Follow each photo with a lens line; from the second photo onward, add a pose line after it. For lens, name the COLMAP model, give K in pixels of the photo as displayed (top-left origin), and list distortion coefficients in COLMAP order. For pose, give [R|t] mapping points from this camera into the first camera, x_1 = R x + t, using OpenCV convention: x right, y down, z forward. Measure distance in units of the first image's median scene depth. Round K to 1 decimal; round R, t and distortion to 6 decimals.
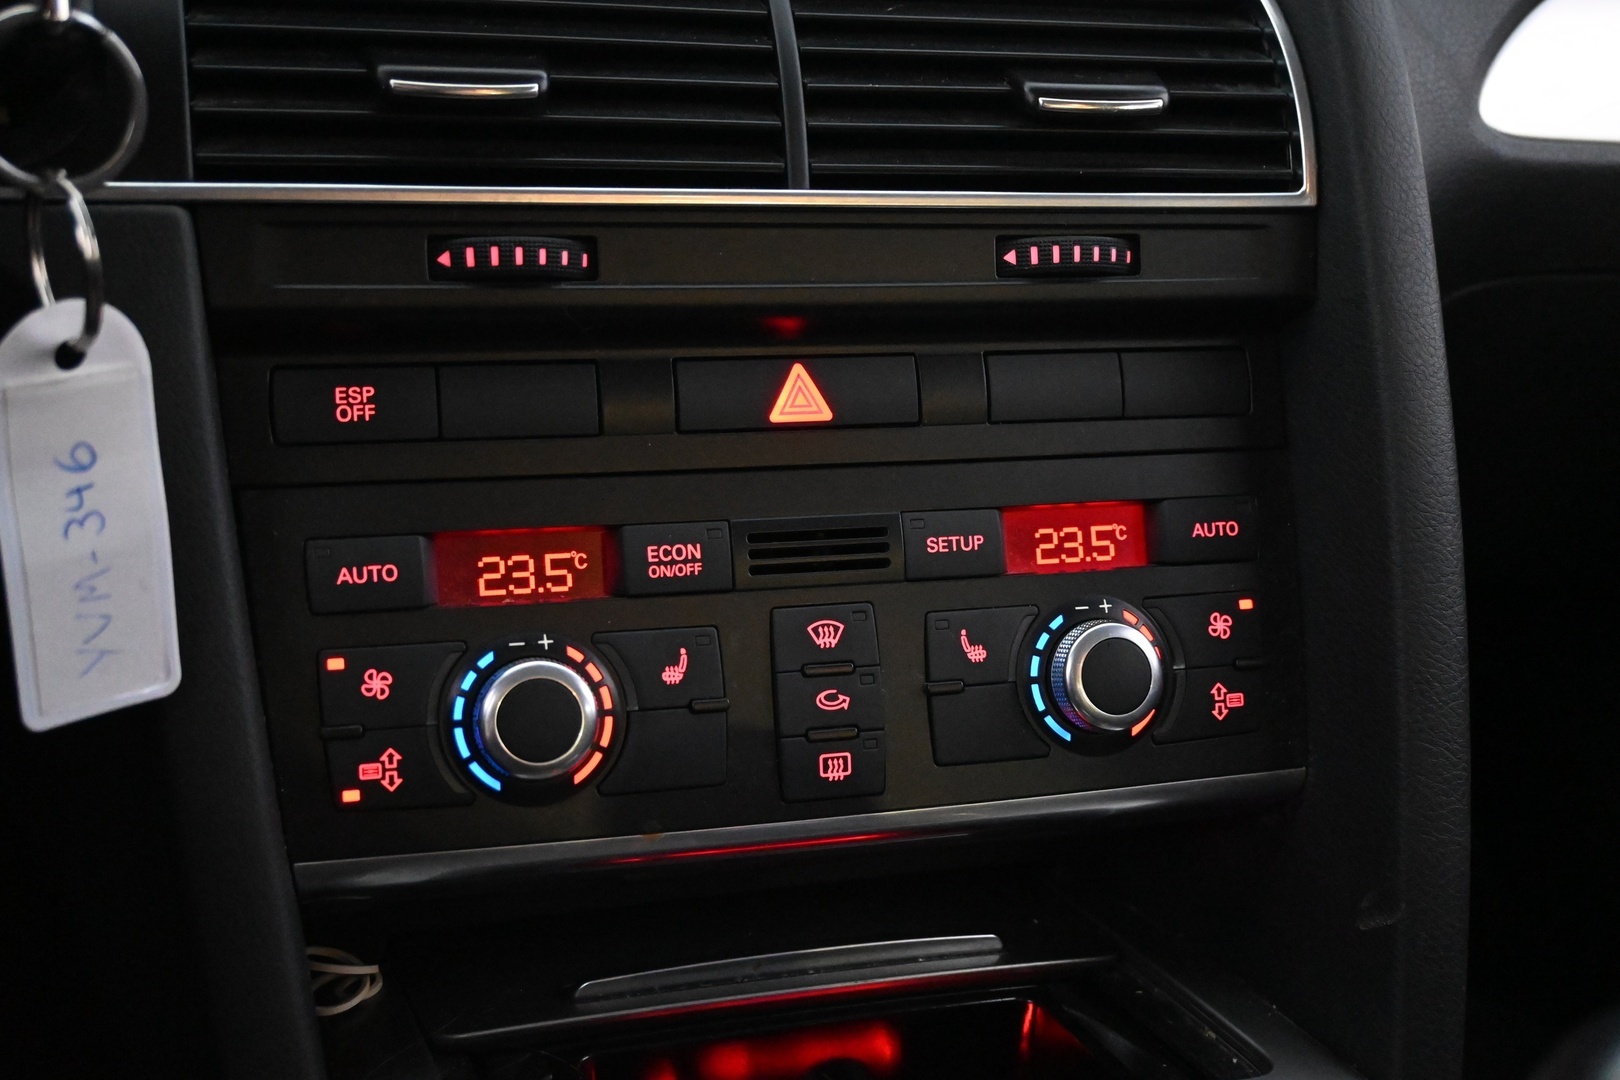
lens RADIAL K [[1717.2, 0, 809.4], [0, 1717.2, 540.5], [0, 0, 1]] dist [-0.003995, 0.000000]
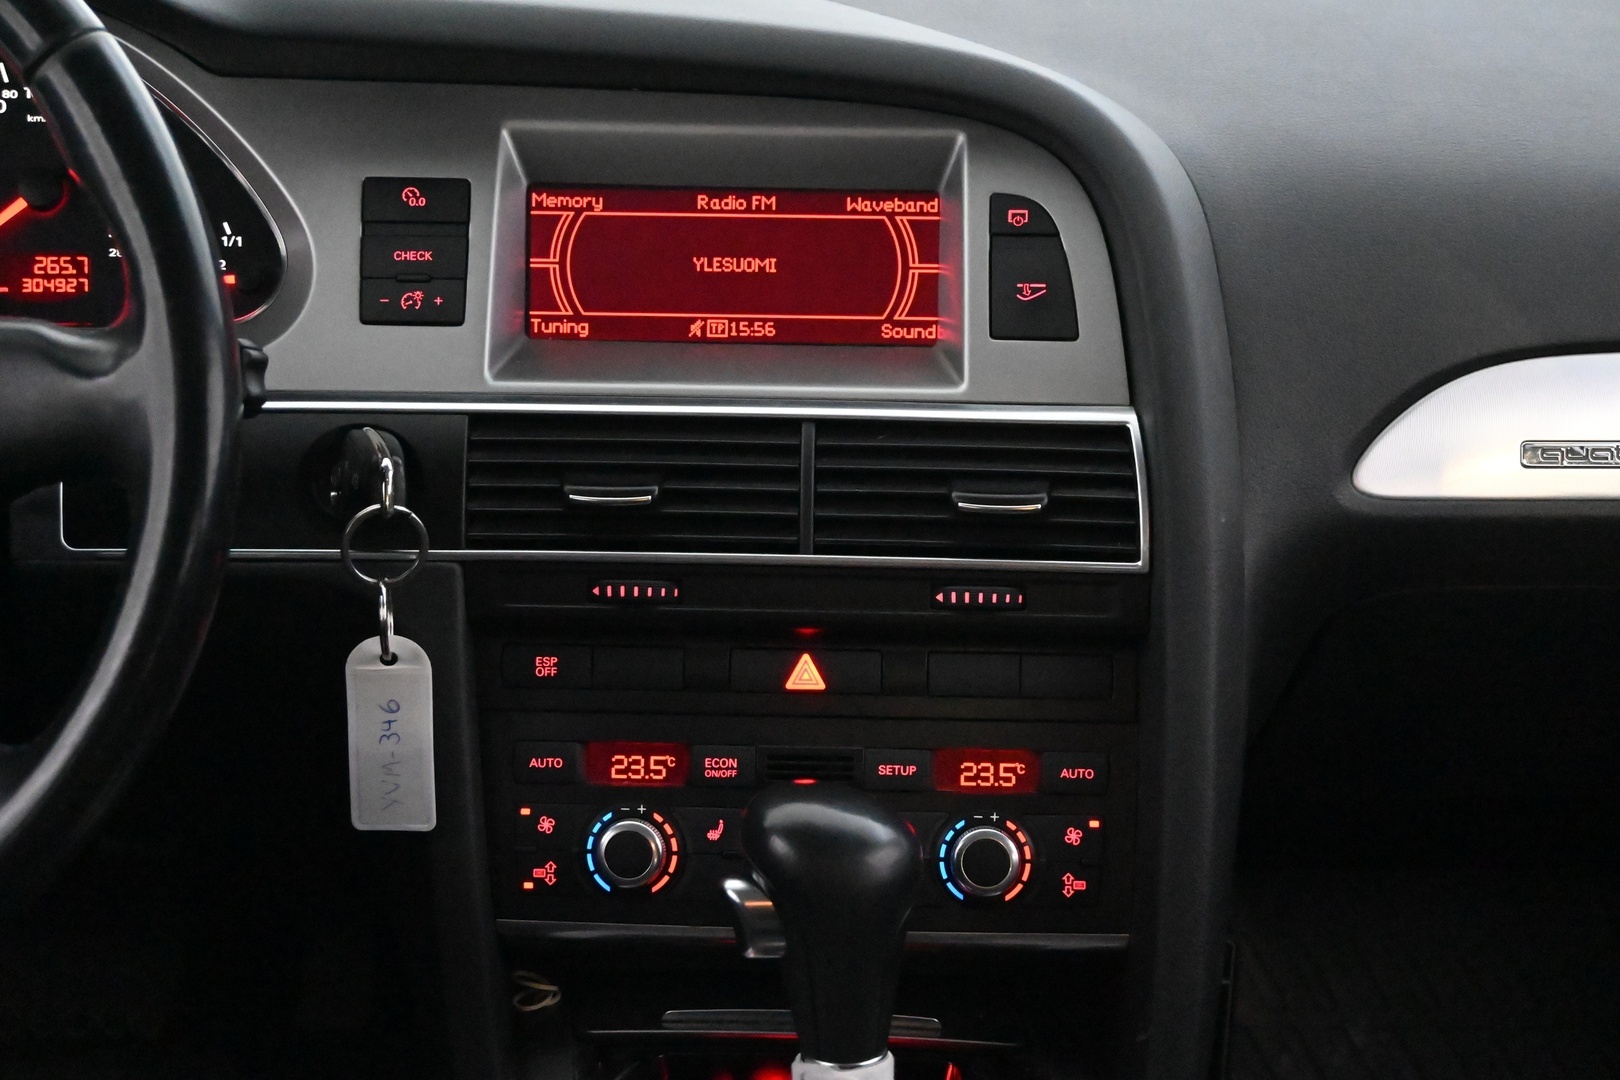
lens RADIAL K [[2504.9, 0, 823.9], [0, 2504.9, 537.7], [0, 0, 1]] dist [0.009383, 0.000000]
pose [[0.948752, 0.069215, -0.308350, 0.757393], [-0.064991, 0.997598, 0.023960, -0.277968], [0.309267, -0.002692, 0.950971, -1.307945]]
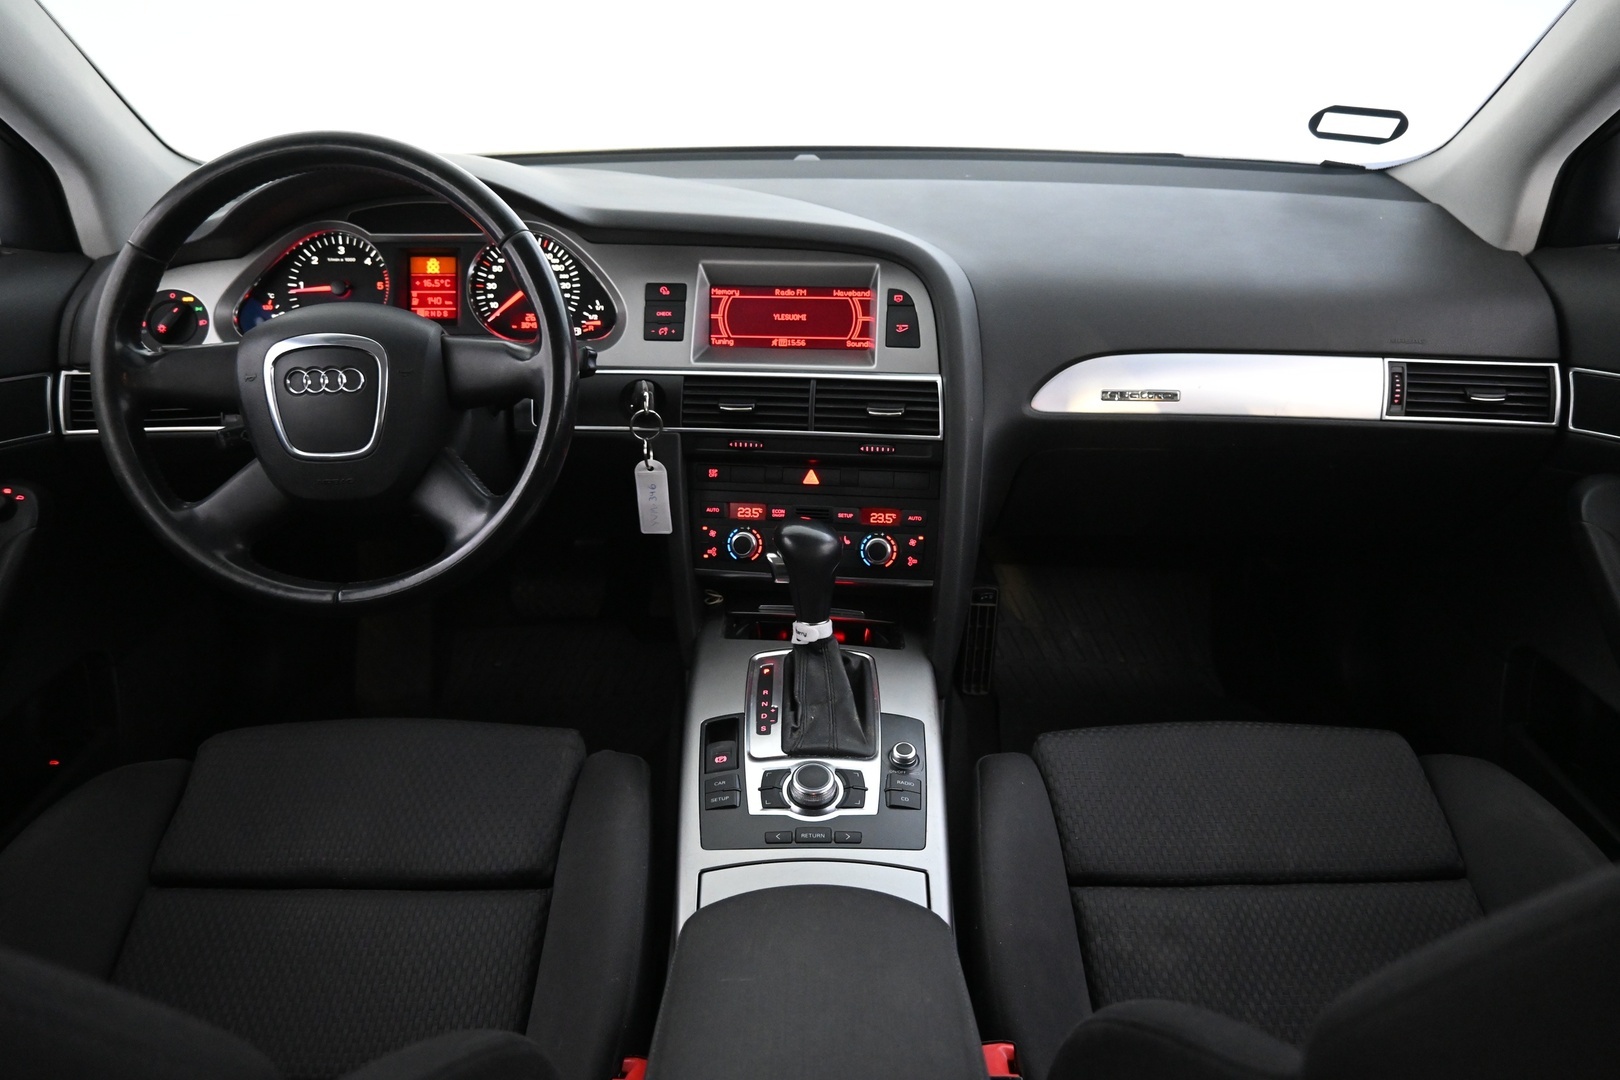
lens RADIAL K [[1080.7, 0, 815.7], [0, 1080.7, 541.8], [0, 0, 1]] dist [-0.007452, -0.002018]
pose [[0.905543, 0.123184, -0.405977, 1.135769], [-0.074530, 0.988227, 0.133611, -0.291708], [0.417656, -0.090733, 0.904063, -1.468321]]
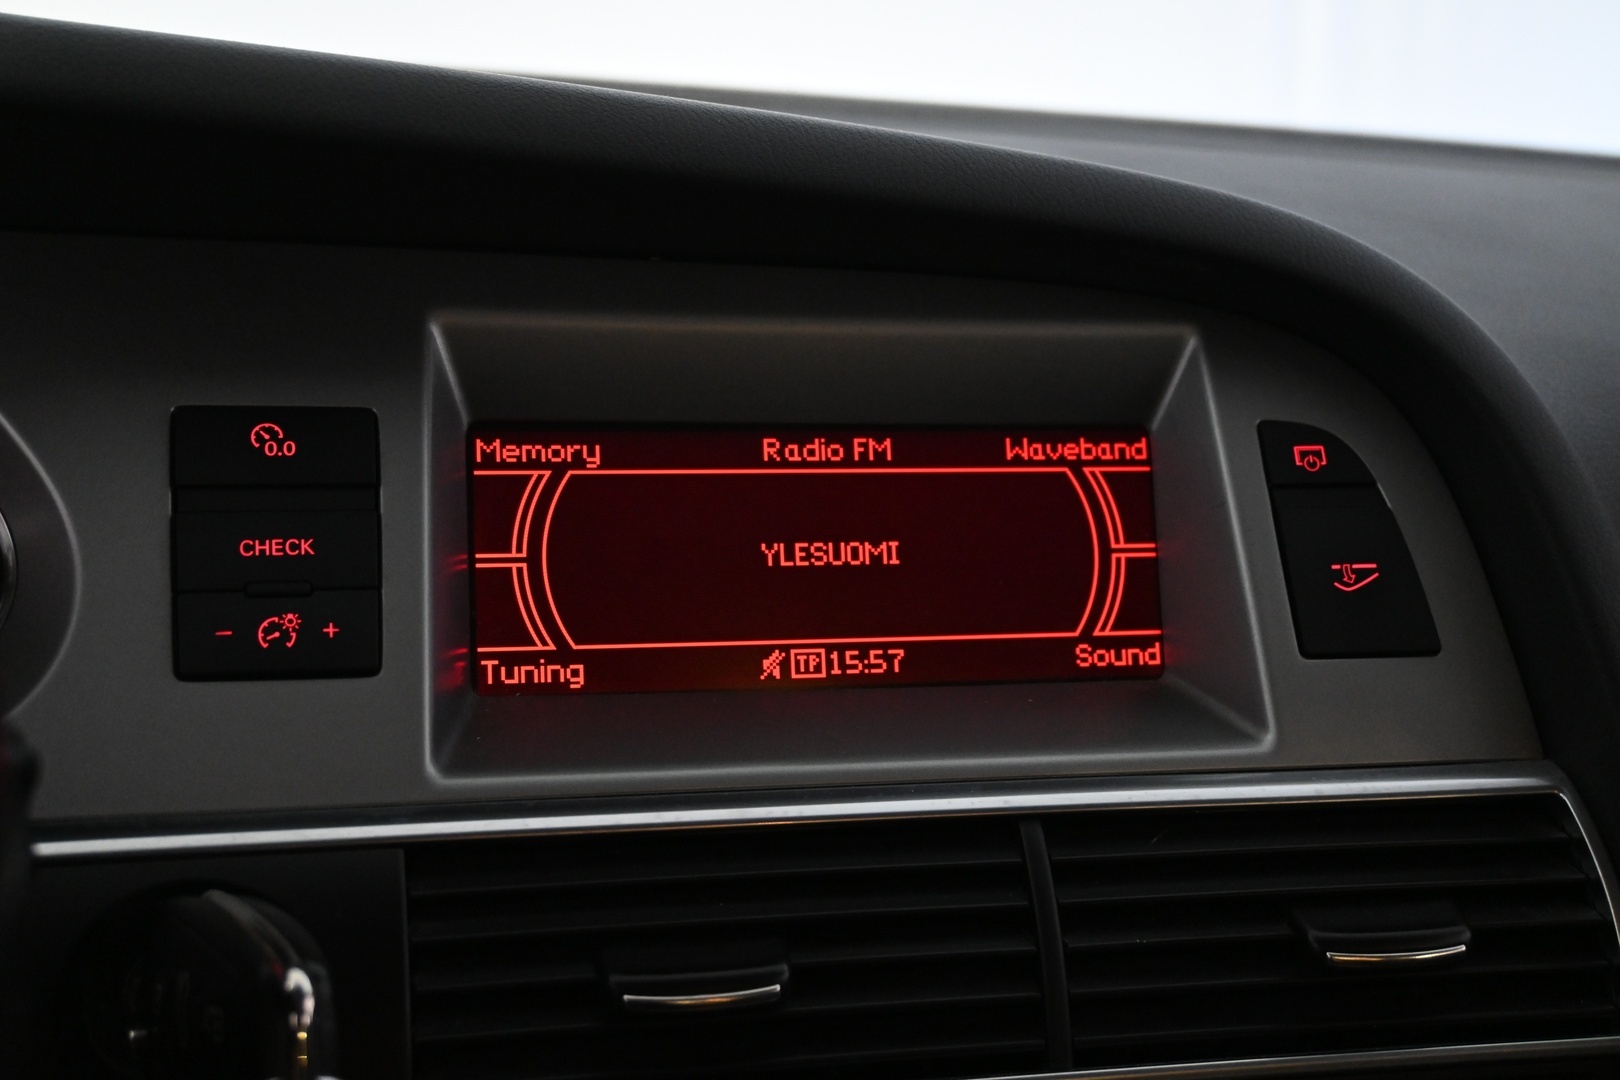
lens RADIAL K [[1936.6, 0, 819.8], [0, 1936.6, 534.8], [0, 0, 1]] dist [-0.020758, 0.000000]
pose [[0.997196, -0.007797, -0.074426, -0.054511], [-0.003339, 0.988931, -0.148340, -0.328378], [0.074758, 0.148172, 0.986132, -0.049431]]
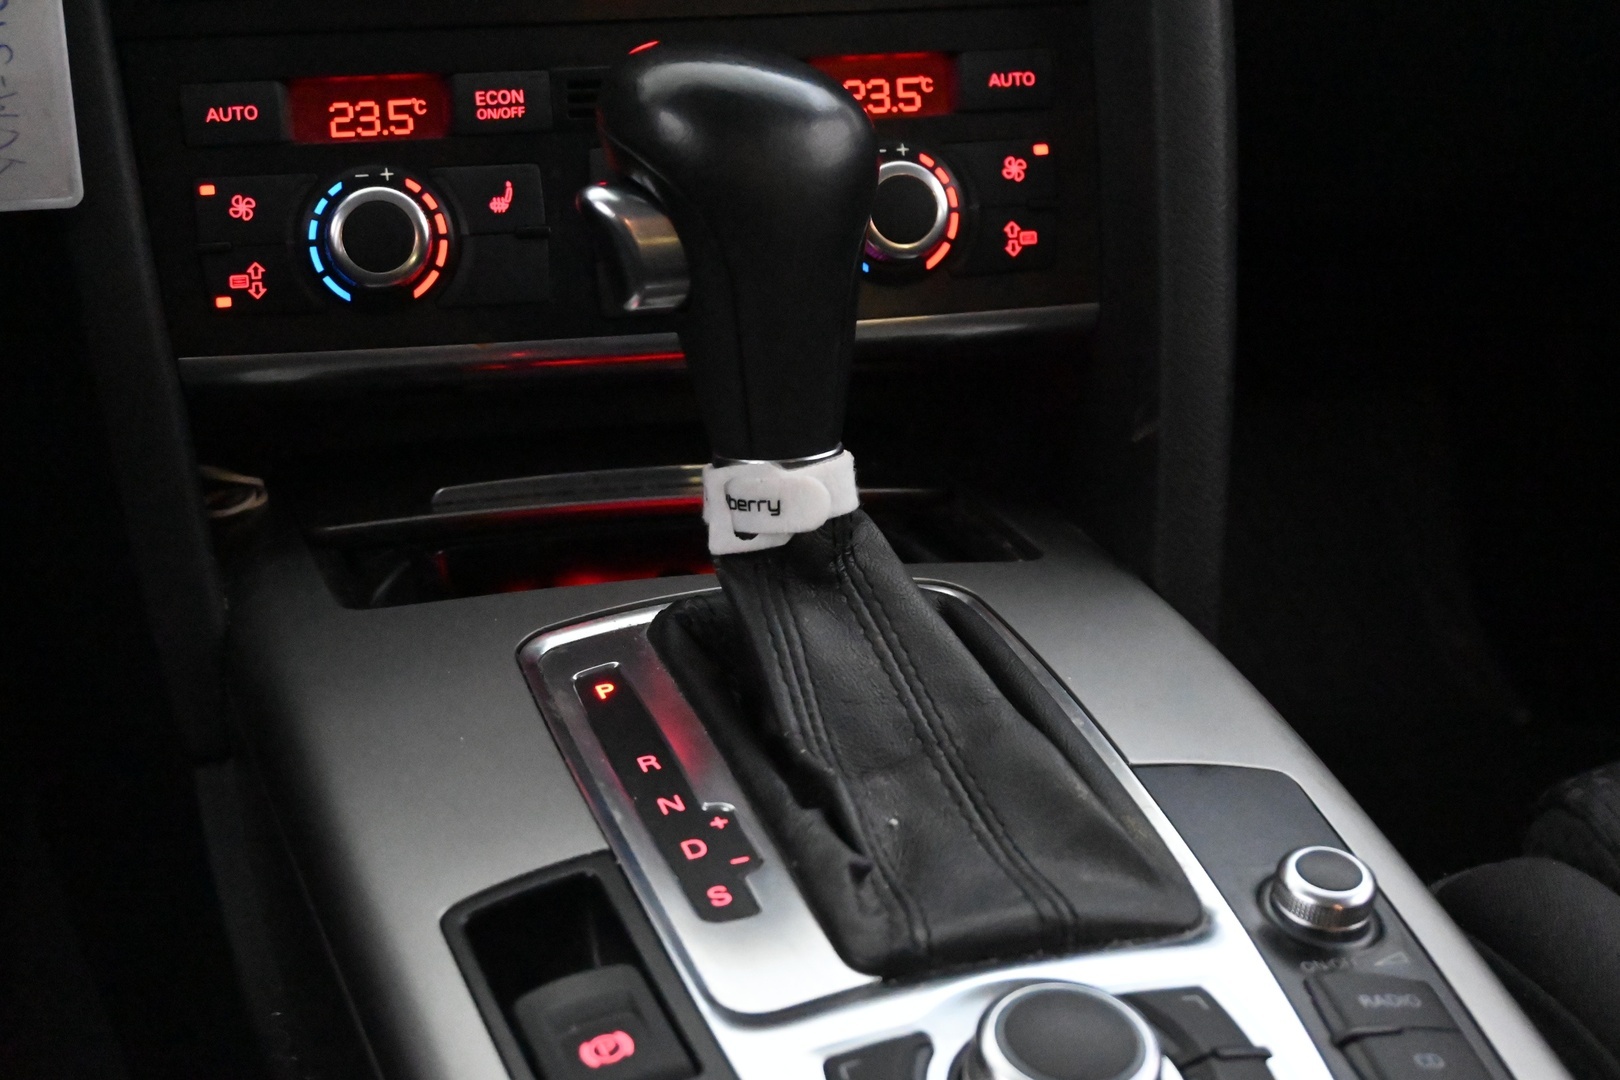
lens RADIAL K [[2504.9, 0, 807.1], [0, 2504.9, 547.5], [0, 0, 1]] dist [0.009383, 0.000000]
pose [[0.996320, -0.001076, -0.085703, 0.262957], [0.009497, 0.995150, 0.097907, 0.141547], [0.085182, -0.098361, 0.991498, -0.649720]]
